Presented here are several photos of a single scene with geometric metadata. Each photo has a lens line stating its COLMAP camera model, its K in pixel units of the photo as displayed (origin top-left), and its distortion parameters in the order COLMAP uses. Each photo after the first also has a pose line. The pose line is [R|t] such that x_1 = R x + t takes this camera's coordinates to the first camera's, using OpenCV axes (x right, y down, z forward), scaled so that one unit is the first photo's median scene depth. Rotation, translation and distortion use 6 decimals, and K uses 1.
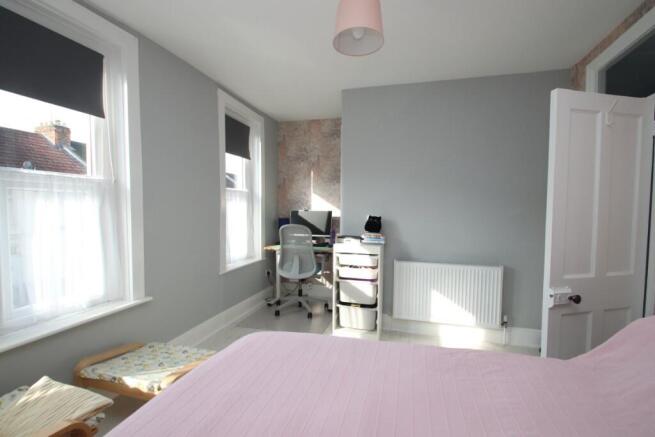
lens RADIAL K [[304.7, 0, 330.7], [0, 304.7, 224.9], [0, 0, 1]] dist [0.014710, -0.016886]
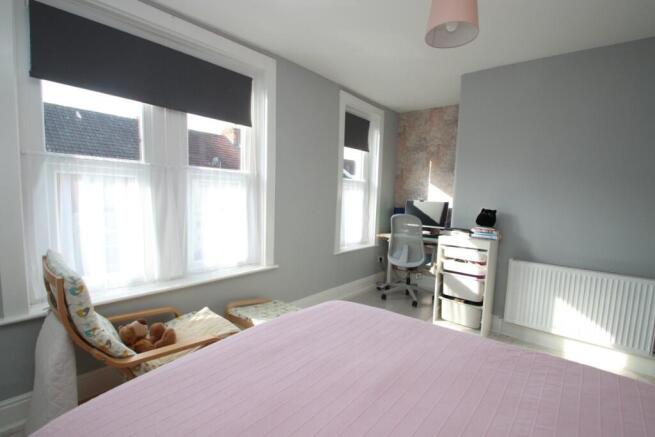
lens RADIAL K [[304.7, 0, 330.7], [0, 304.7, 224.9], [0, 0, 1]] dist [0.014710, -0.016886]
pose [[0.909492, 0.062353, -0.411018, 0.091887], [-0.047678, 0.997809, 0.045870, -0.000939], [0.412978, -0.022122, 0.910472, -0.048135]]
